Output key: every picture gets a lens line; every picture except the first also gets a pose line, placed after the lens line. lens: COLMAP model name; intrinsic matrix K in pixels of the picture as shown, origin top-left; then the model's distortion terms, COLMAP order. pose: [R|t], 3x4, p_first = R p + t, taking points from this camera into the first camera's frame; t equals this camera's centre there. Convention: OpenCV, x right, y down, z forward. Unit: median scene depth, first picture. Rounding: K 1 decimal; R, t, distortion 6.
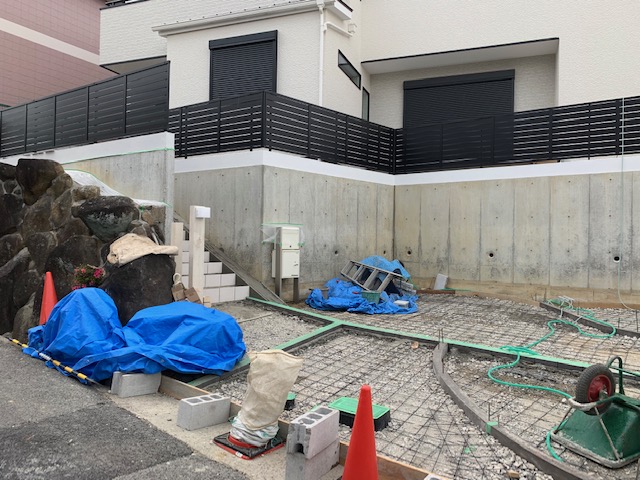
lens RADIAL K [[488.6, 0, 314.7], [0, 488.6, 239.1], [0, 0, 1]] dist [0.004676, -0.000803]
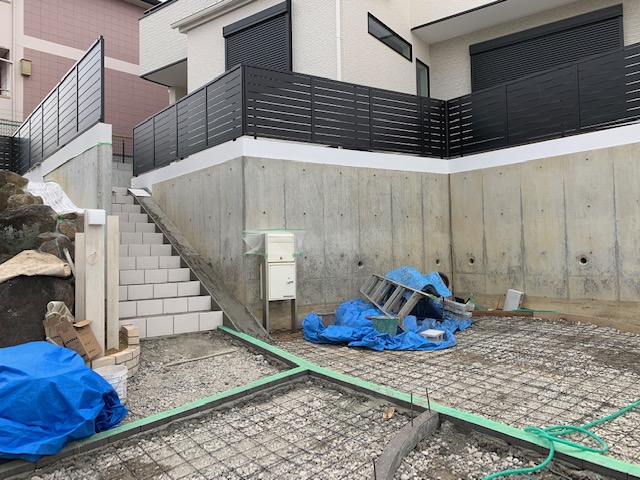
lens RADIAL K [[490.8, 0, 320.3], [0, 490.8, 231.9], [0, 0, 1]] dist [-0.001455, 0.008420]
pose [[0.964703, -0.049244, -0.258696, 0.200760], [0.039012, 0.998245, -0.044542, 0.009465], [0.260436, 0.032878, 0.964931, 0.254827]]
